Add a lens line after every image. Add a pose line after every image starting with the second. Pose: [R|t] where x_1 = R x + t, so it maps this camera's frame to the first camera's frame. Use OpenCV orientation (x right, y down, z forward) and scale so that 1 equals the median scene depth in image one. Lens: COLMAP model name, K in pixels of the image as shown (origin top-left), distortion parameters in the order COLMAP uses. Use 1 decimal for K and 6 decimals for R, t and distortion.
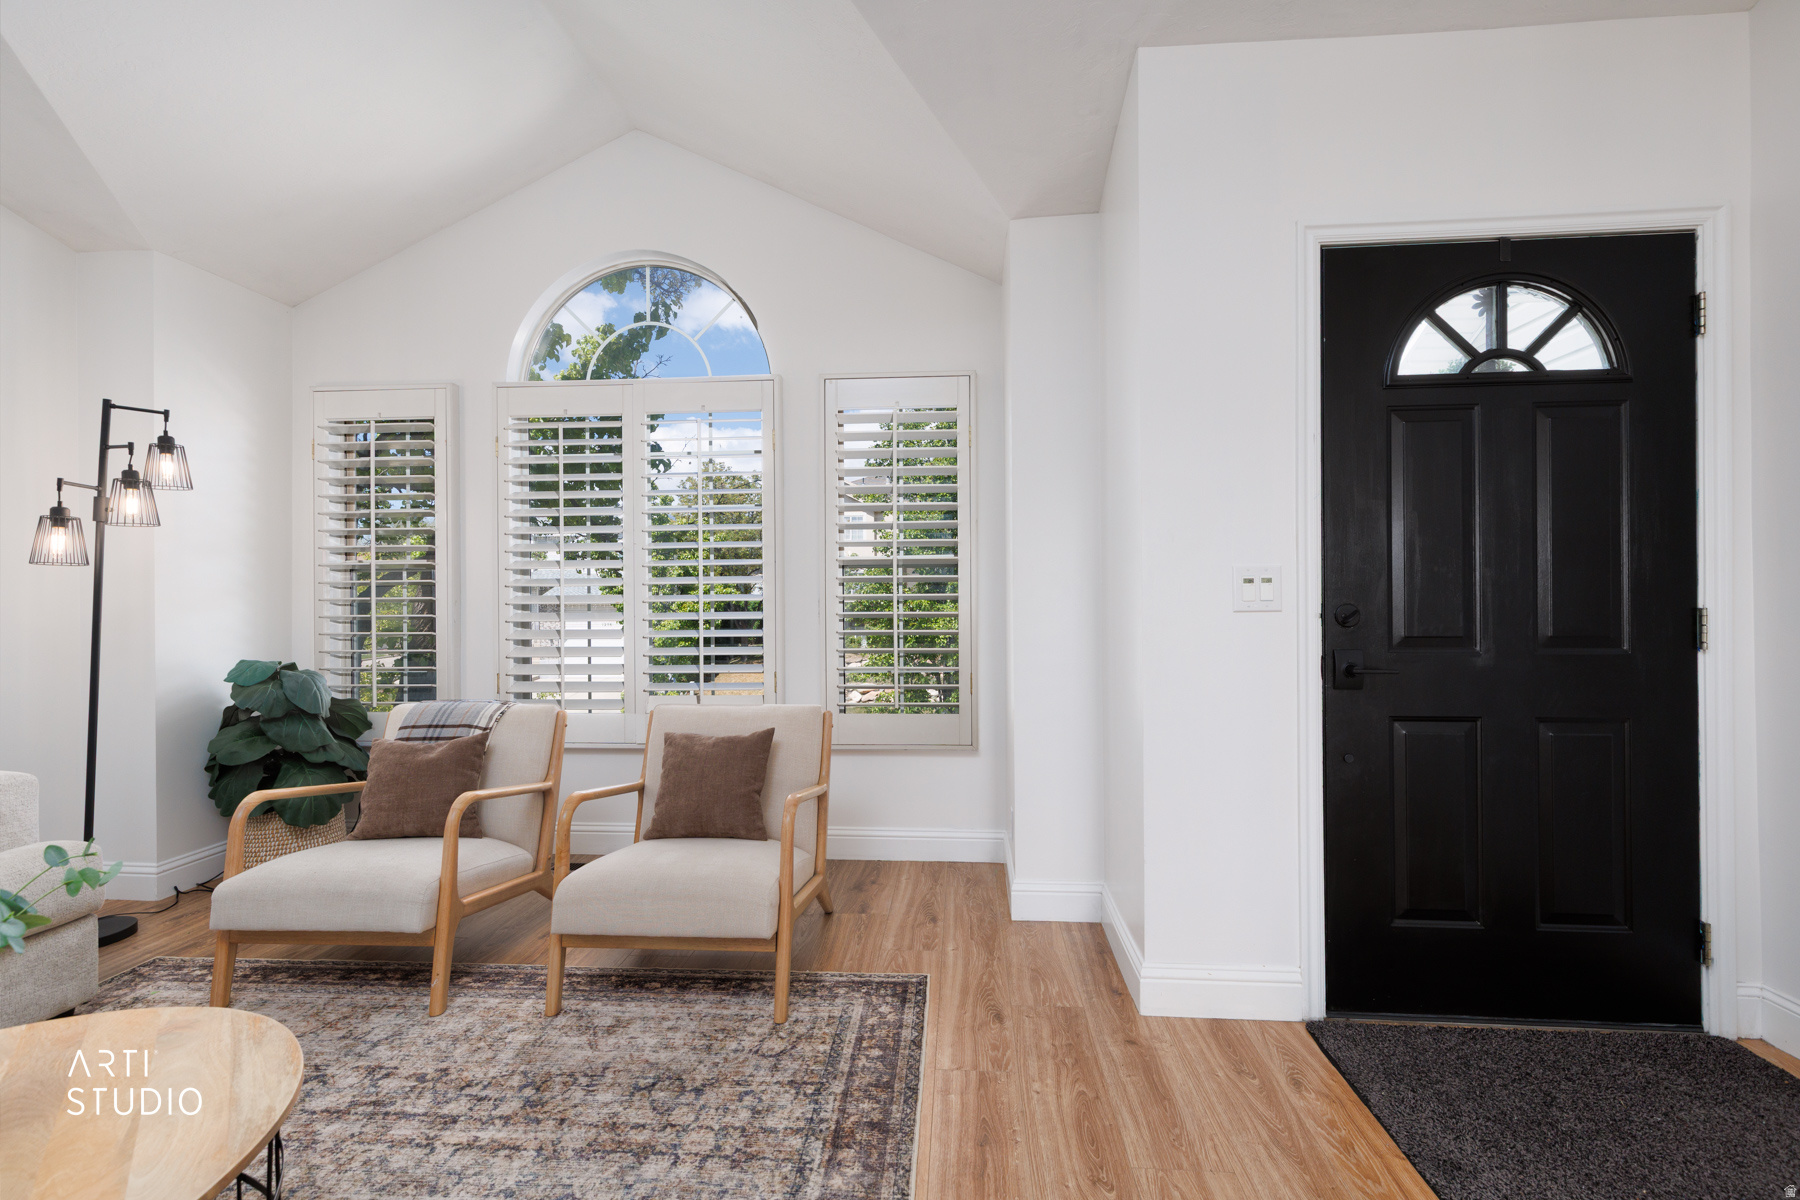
lens RADIAL K [[808.4, 0, 904.5], [0, 808.4, 595.7], [0, 0, 1]] dist [0.004408, 0.000550]
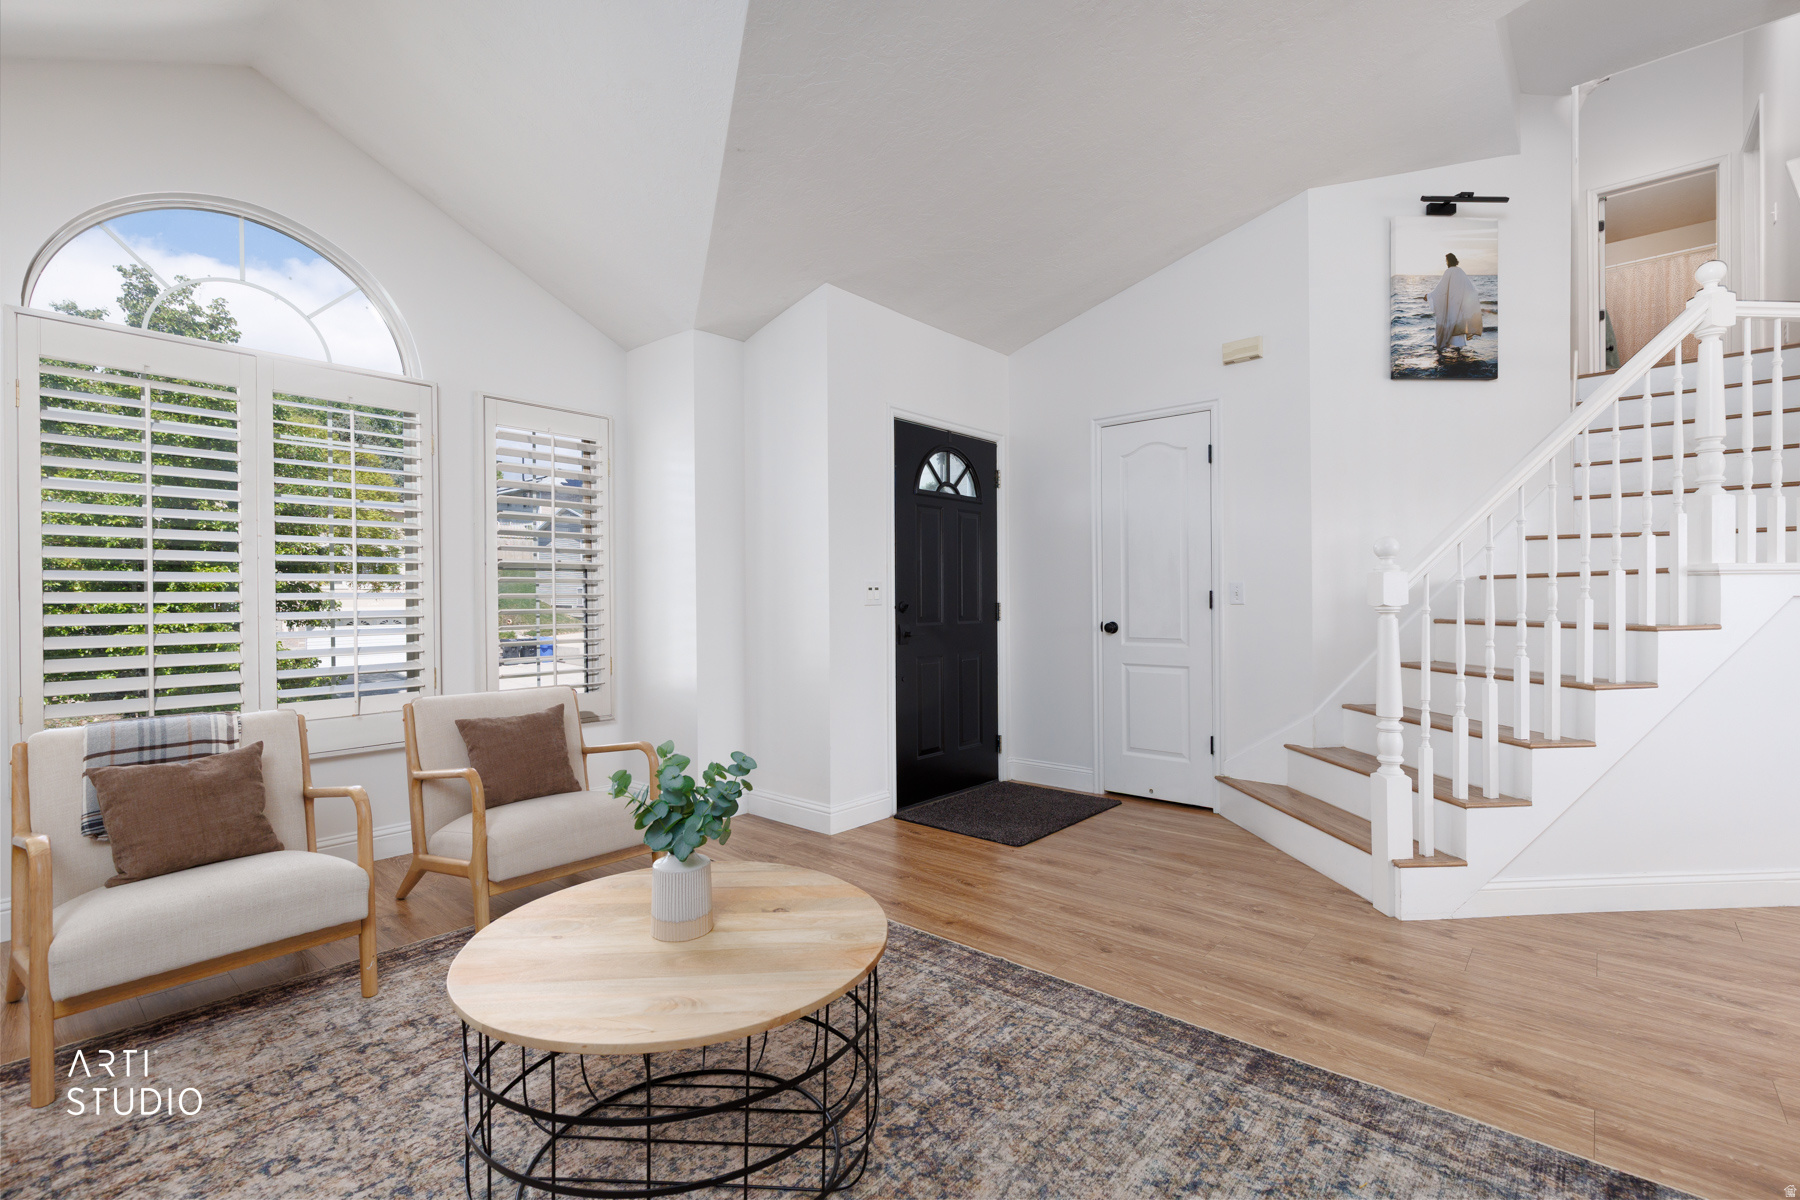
lens RADIAL K [[804.4, 0, 910.1], [0, 804.4, 601.1], [0, 0, 1]] dist [0.004657, 0.001069]
pose [[0.590728, 0.001596, 0.806869, -0.982590], [-0.003483, 0.999994, 0.000572, 0.007999], [-0.806863, -0.003148, 0.590730, -0.164349]]
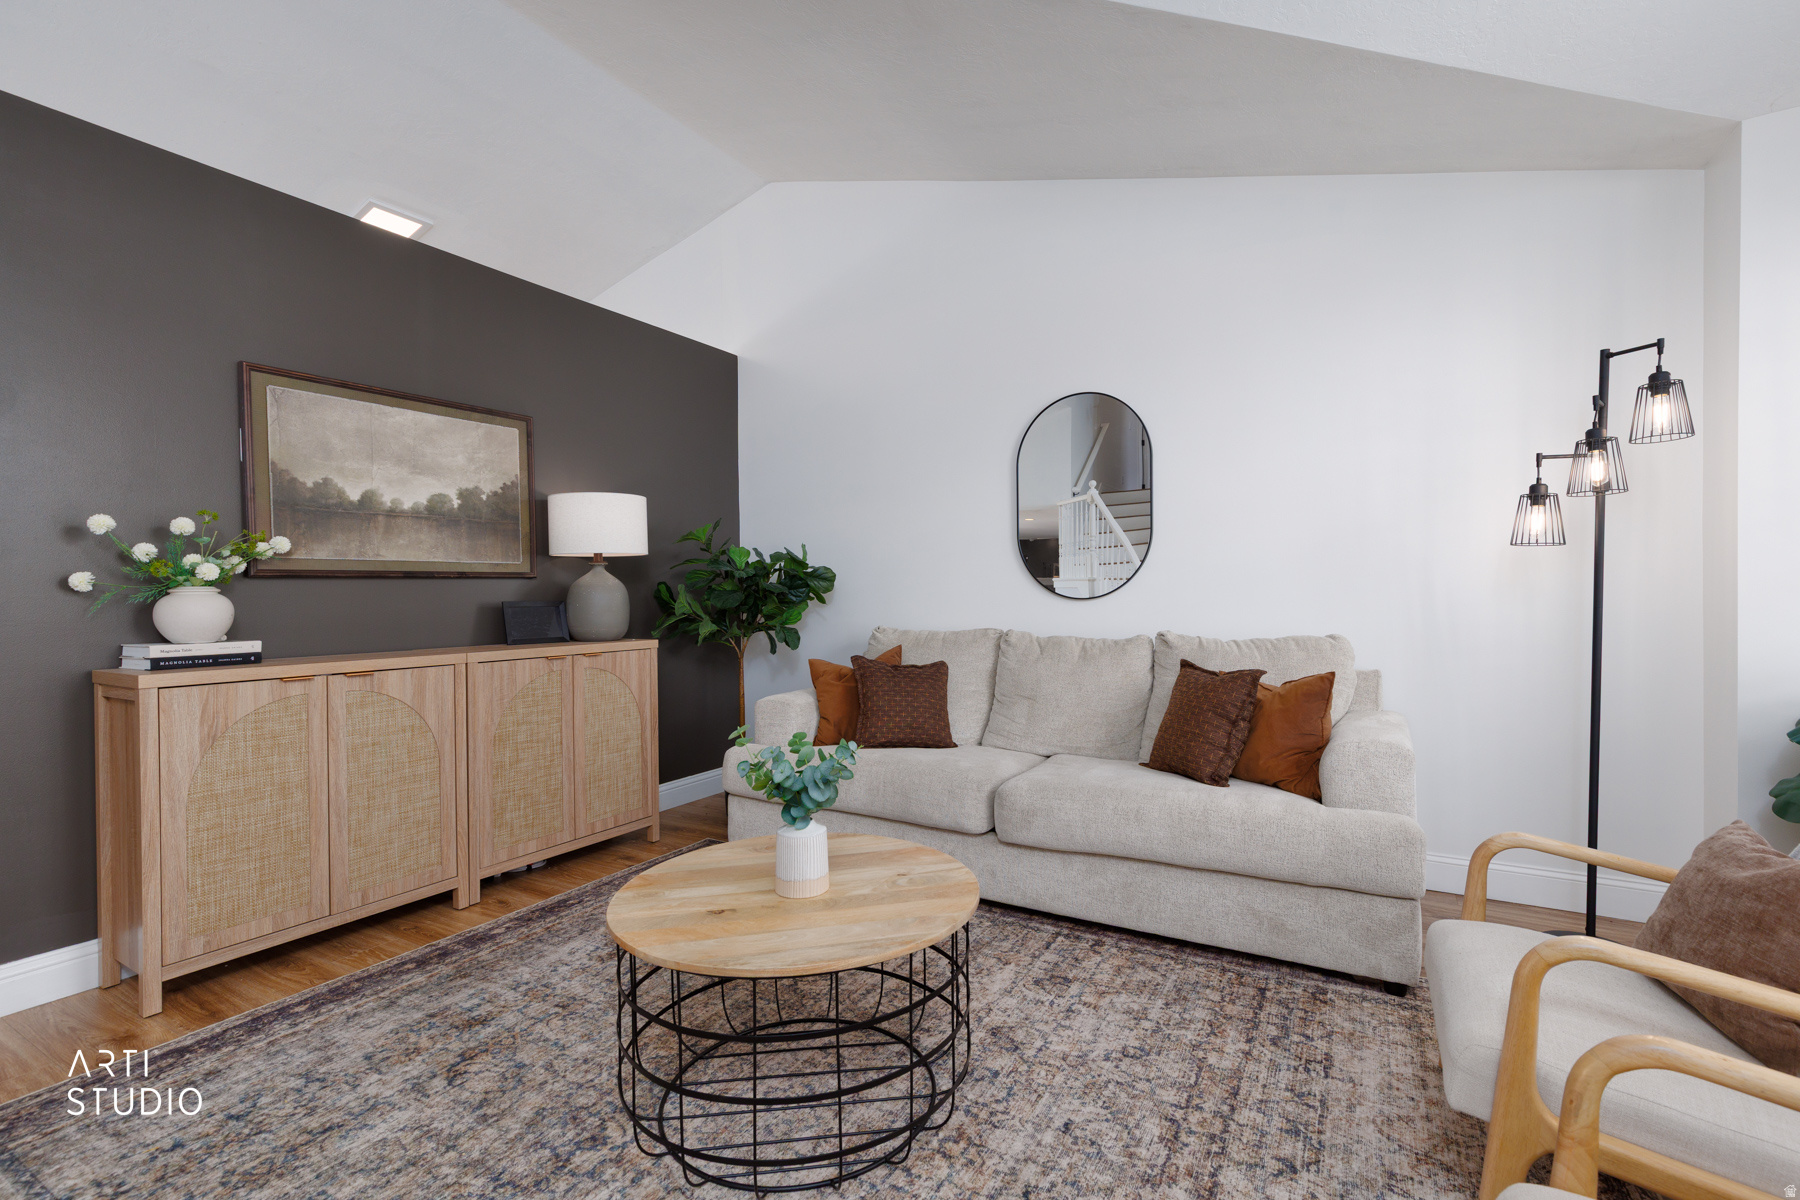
lens RADIAL K [[804.4, 0, 910.1], [0, 804.4, 601.1], [0, 0, 1]] dist [0.004657, 0.001069]
pose [[-0.434225, 0.018021, -0.900624, 0.141842], [0.012641, 0.999823, 0.013912, 0.005150], [0.900716, -0.005344, -0.434376, 0.862469]]
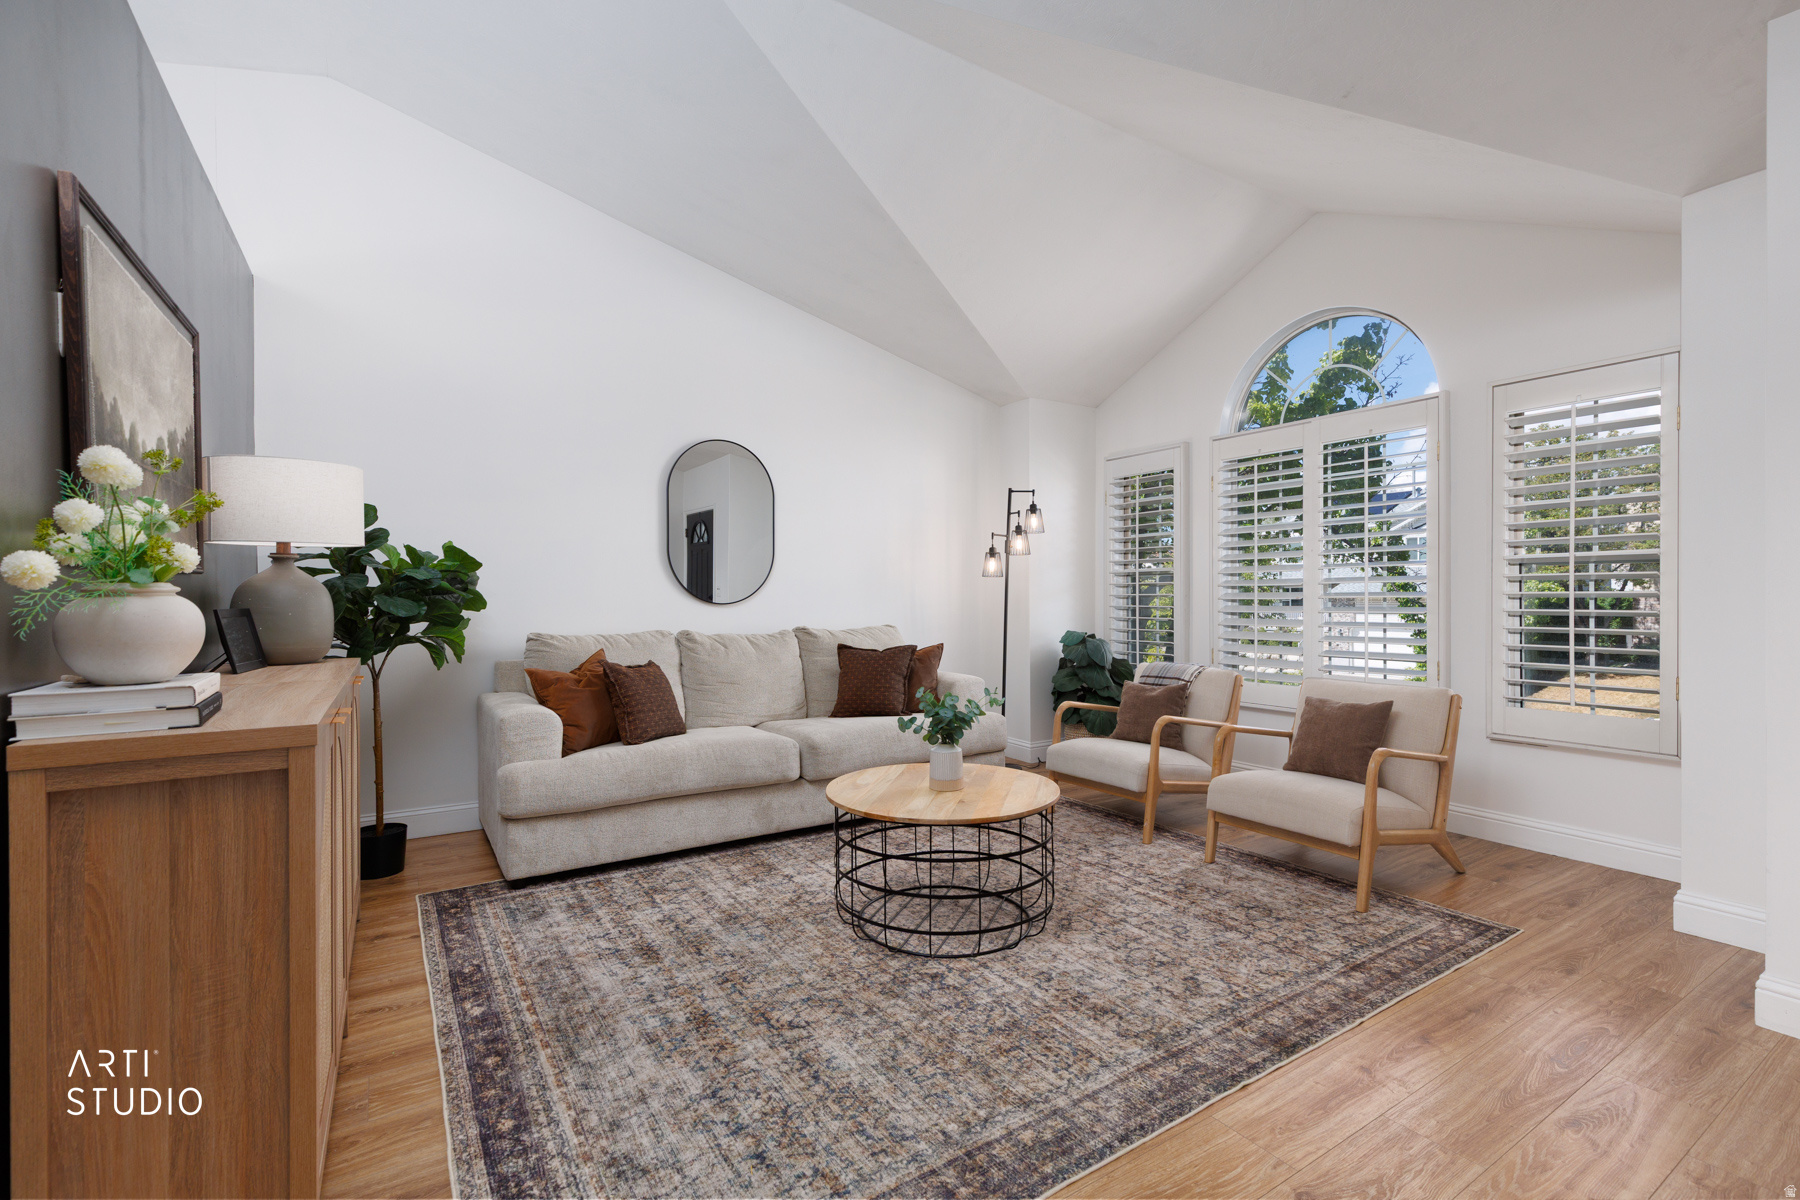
lens RADIAL K [[800.6, 0, 905.0], [0, 800.6, 599.3], [0, 0, 1]] dist [0.001947, 0.001182]
pose [[0.604134, 0.007986, -0.796843, 0.425340], [0.001306, 0.999939, 0.011012, -0.006239], [0.796881, -0.007693, 0.604087, -0.383261]]
